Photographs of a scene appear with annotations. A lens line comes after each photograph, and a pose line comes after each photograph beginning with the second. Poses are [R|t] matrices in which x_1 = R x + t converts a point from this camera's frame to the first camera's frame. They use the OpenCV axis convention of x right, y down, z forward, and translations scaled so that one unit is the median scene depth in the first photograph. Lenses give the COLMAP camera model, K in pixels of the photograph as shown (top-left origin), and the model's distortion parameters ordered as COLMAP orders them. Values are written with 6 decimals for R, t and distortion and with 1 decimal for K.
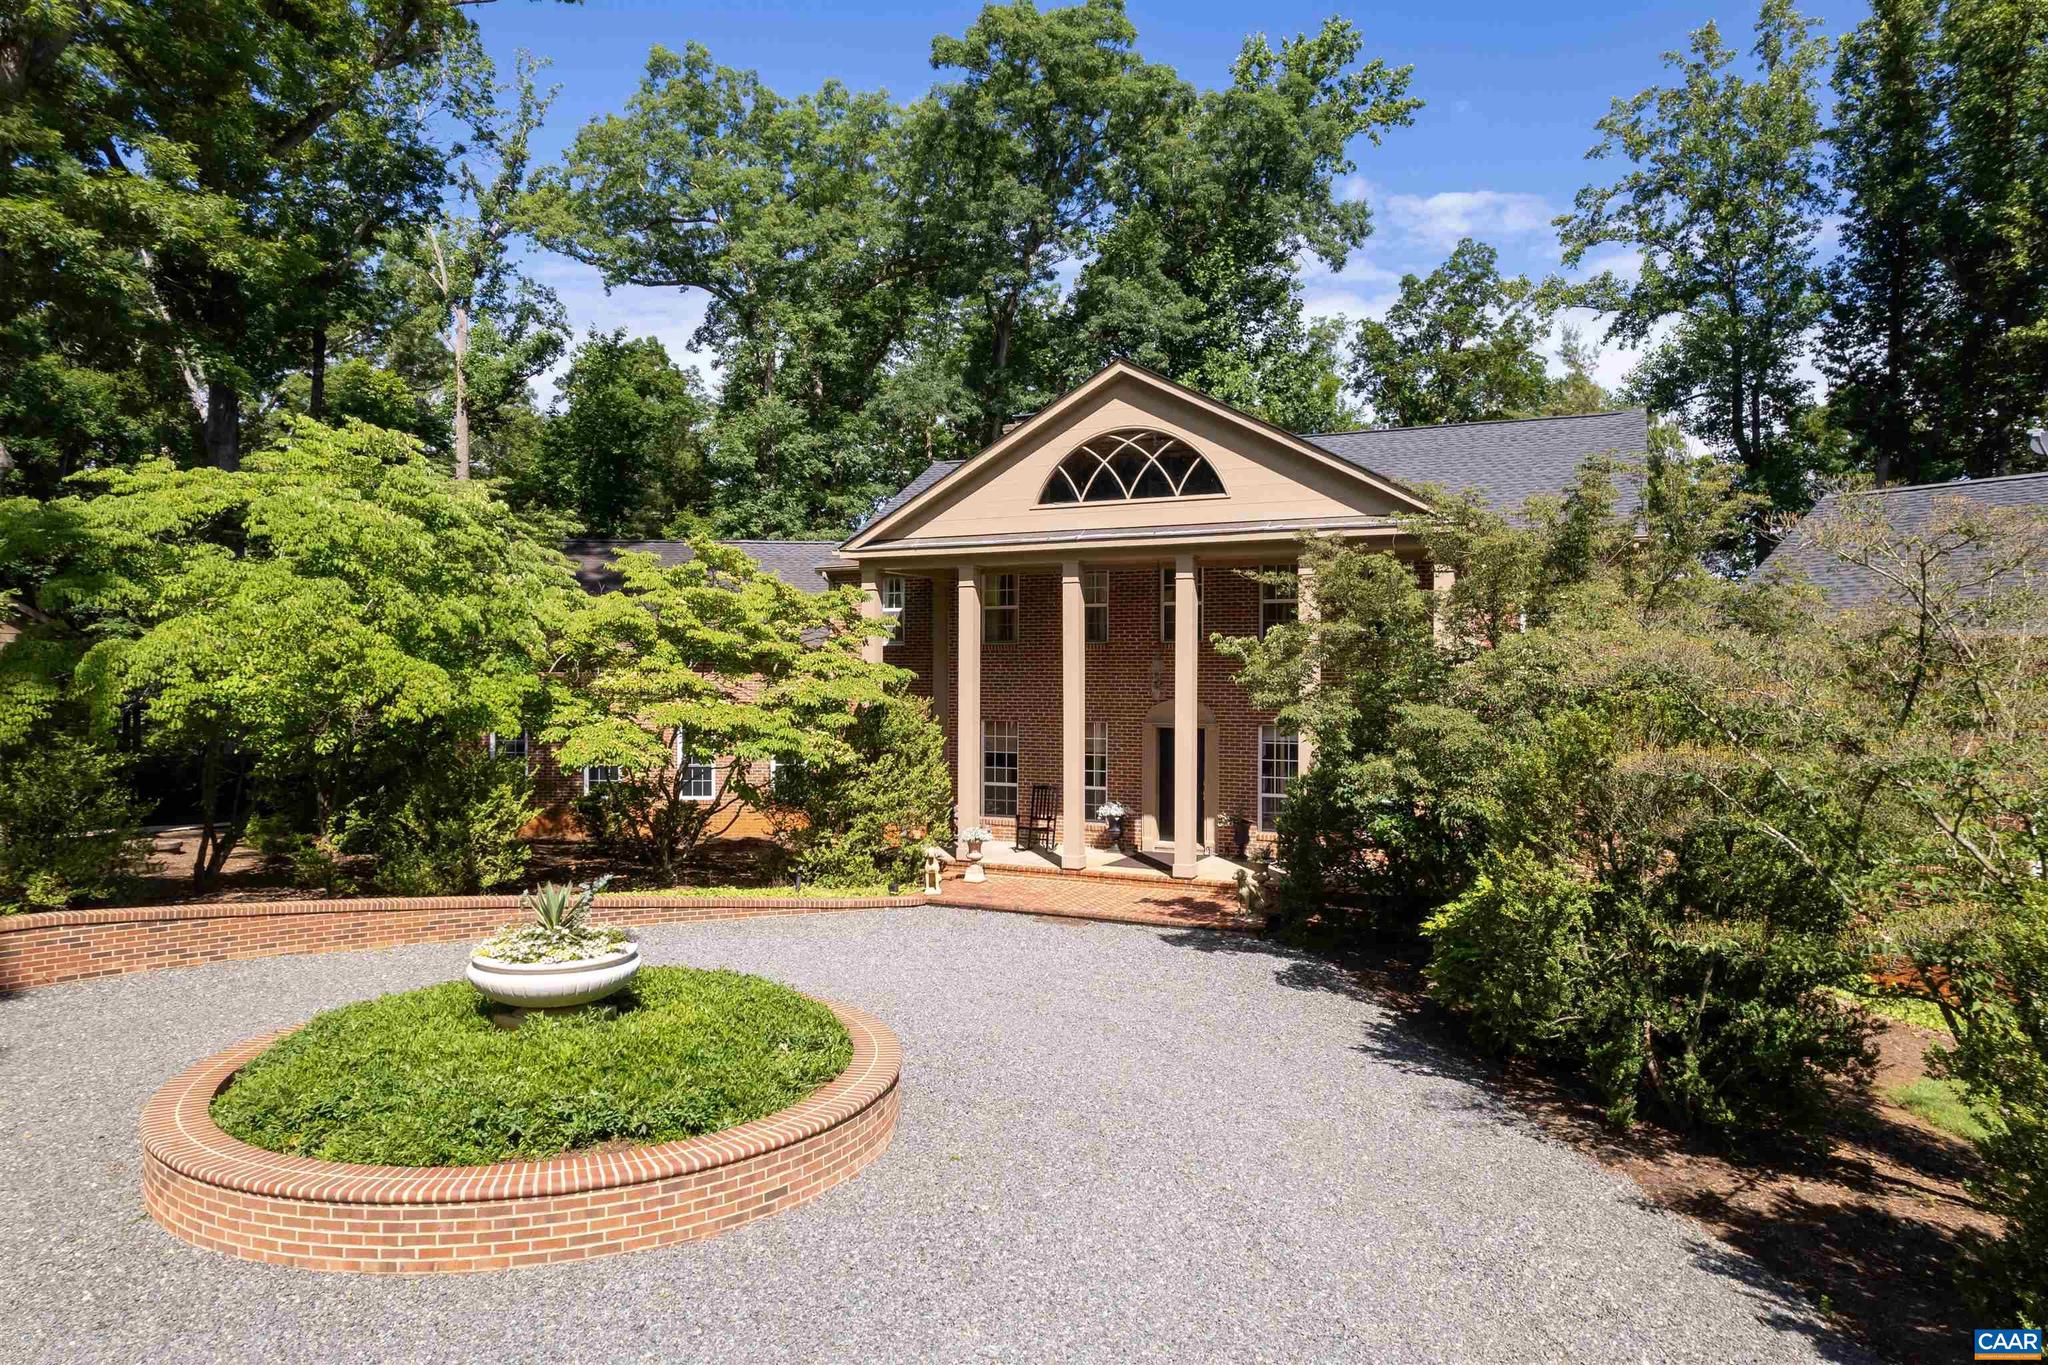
lens RADIAL K [[1301.2, 0, 1024.0], [0, 1301.2, 682.5], [0, 0, 1]] dist [-0.075252, 0.066040]
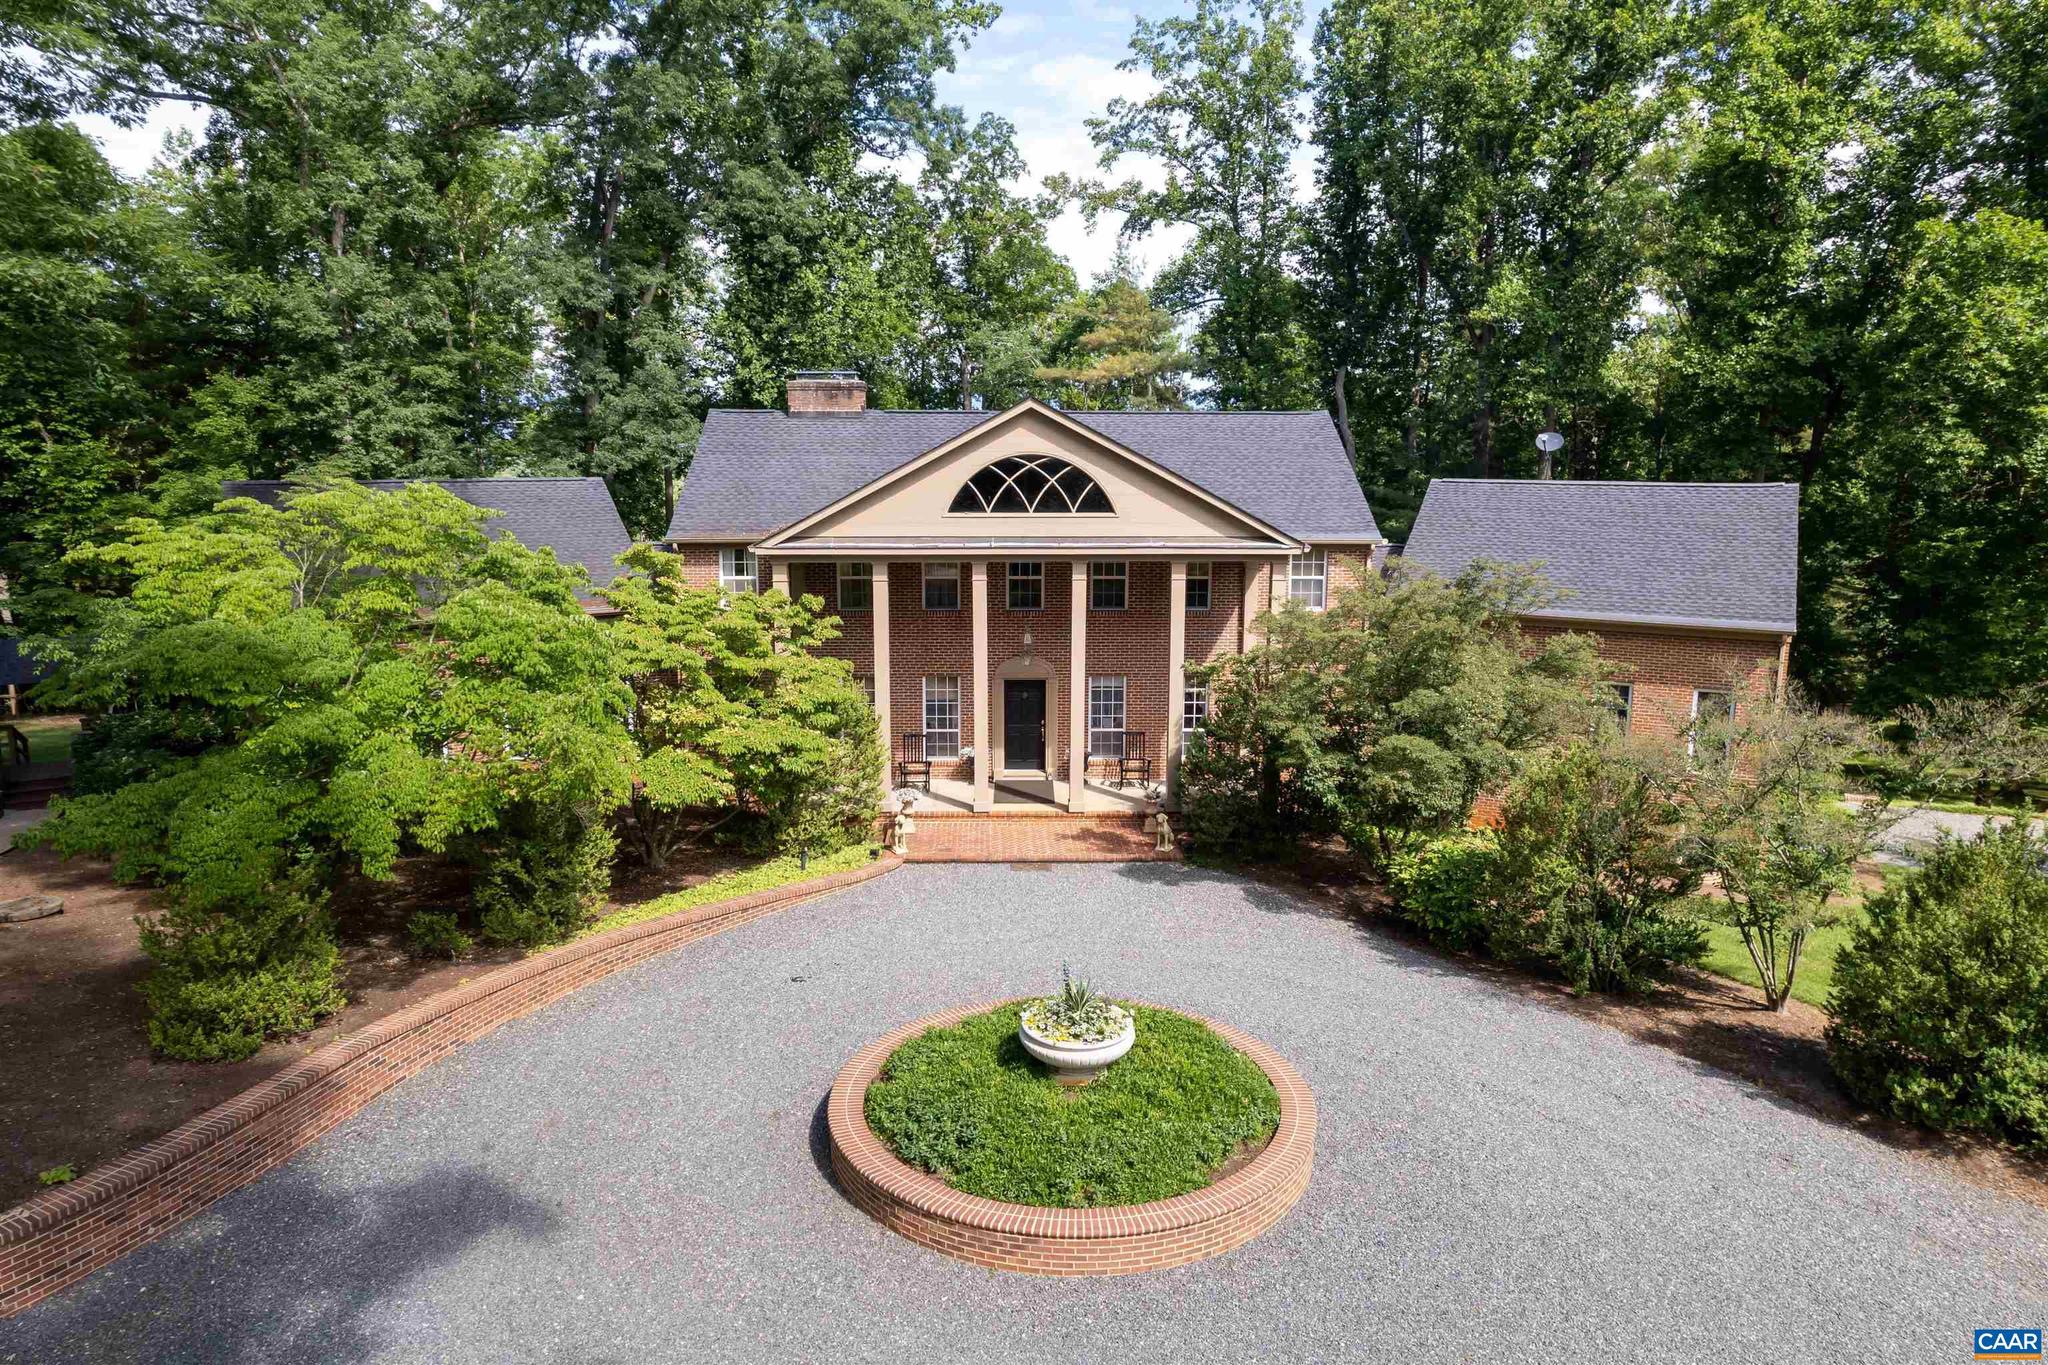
lens RADIAL K [[1301.2, 0, 1024.0], [0, 1301.2, 682.5], [0, 0, 1]] dist [-0.075252, 0.066040]
pose [[0.889932, -0.080000, 0.449023, -0.219474], [0.002798, 0.985436, 0.170024, -0.086981], [-0.456085, -0.150054, 0.877194, -0.037971]]
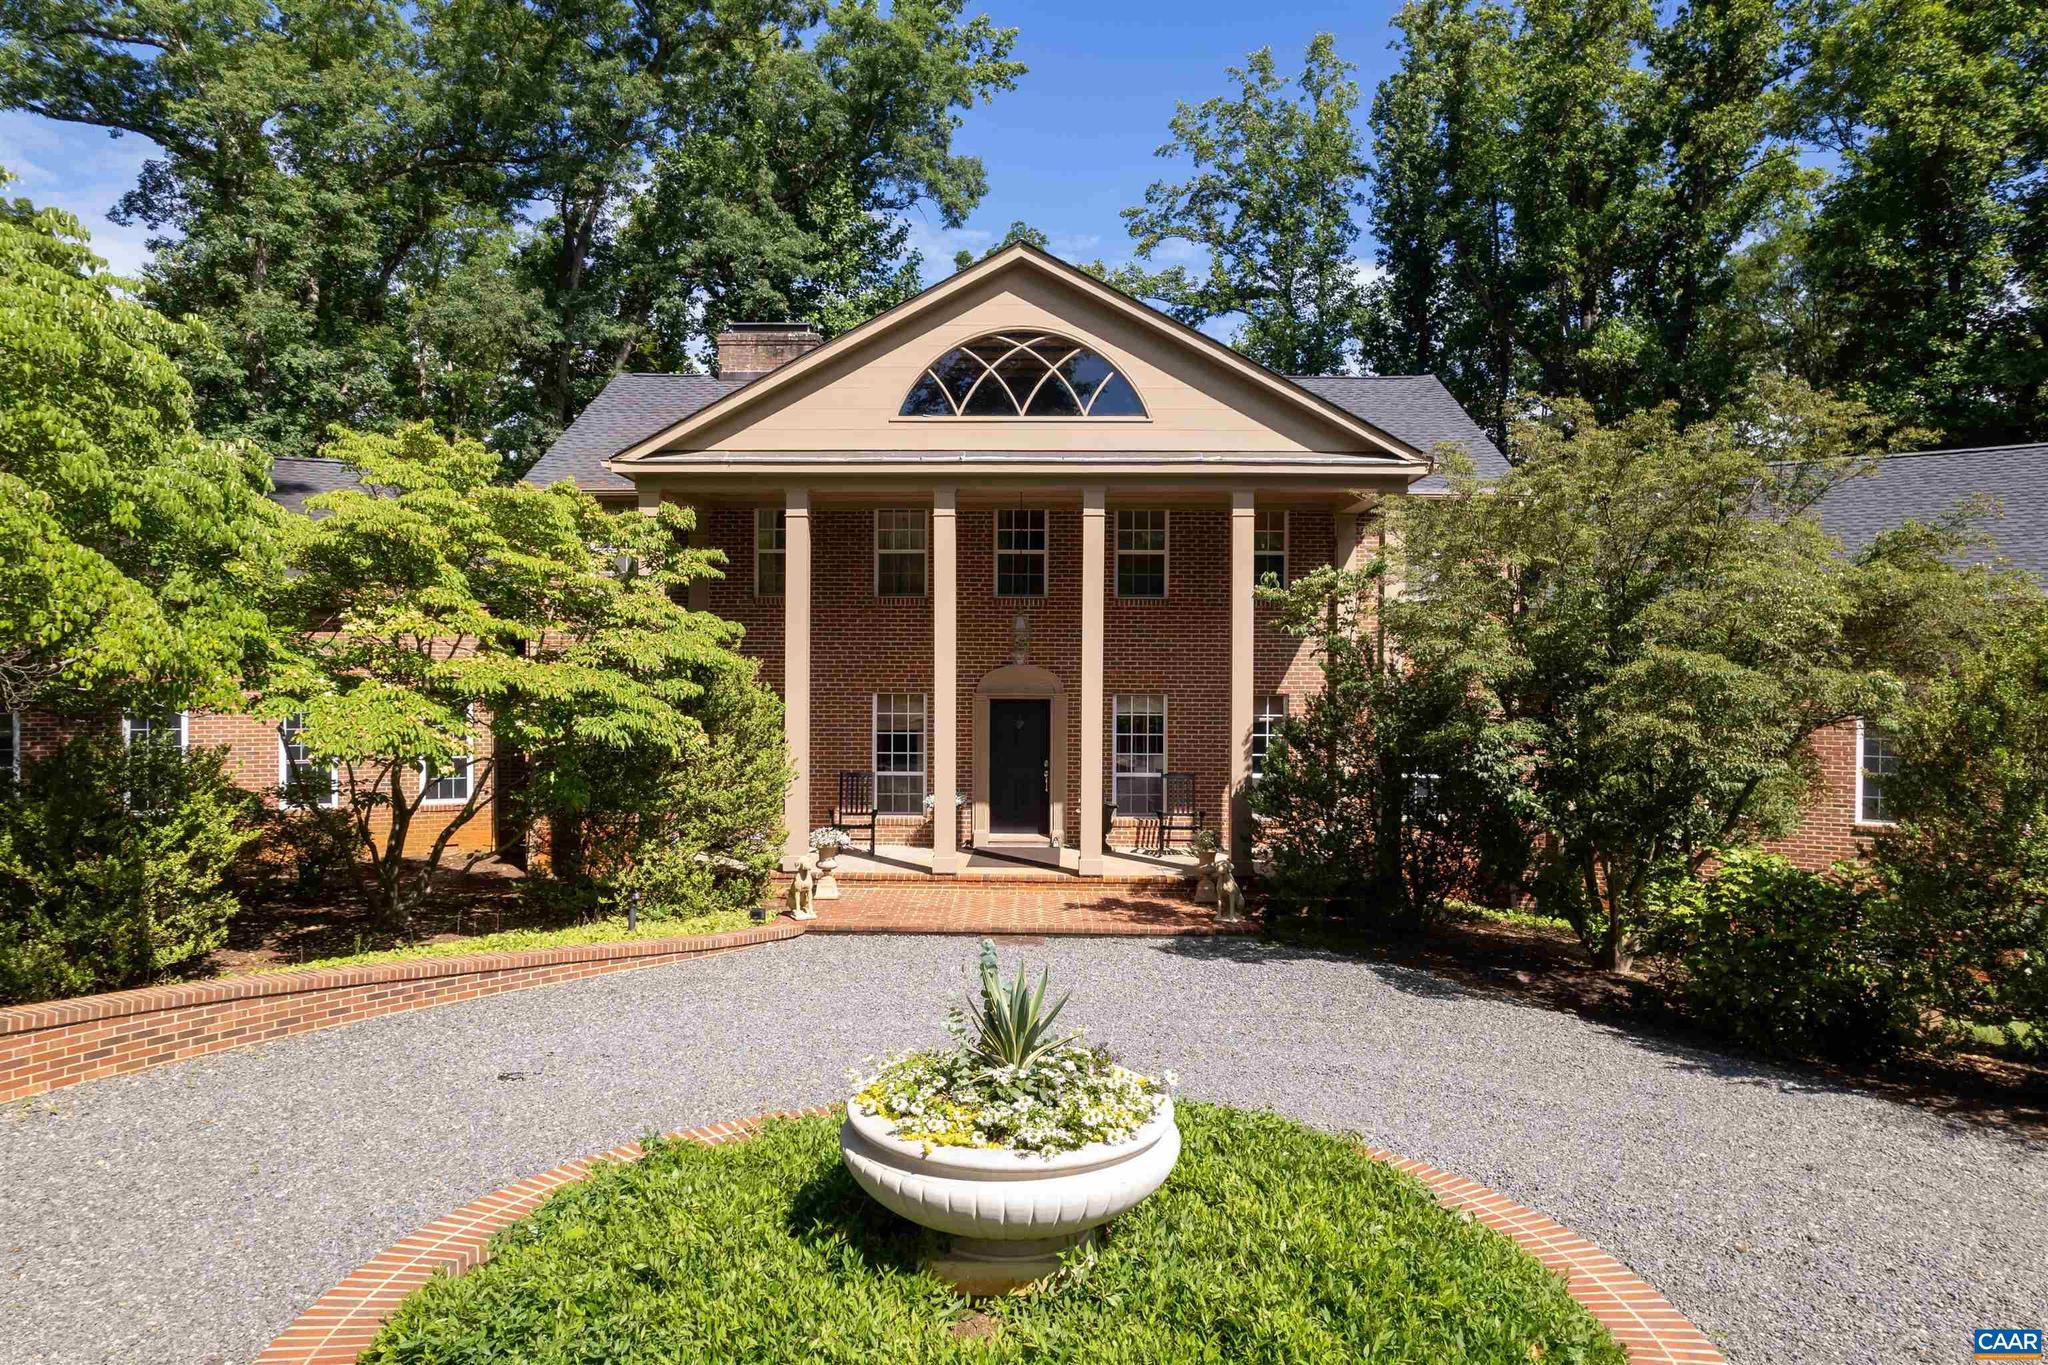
lens RADIAL K [[1308.3, 0, 1024.0], [0, 1308.3, 682.5], [0, 0, 1]] dist [-0.078956, 0.075013]
pose [[0.905747, -0.002883, 0.423809, -0.120969], [-0.000122, 0.999975, 0.007062, 0.009286], [-0.423819, -0.006448, 0.905724, 0.116822]]
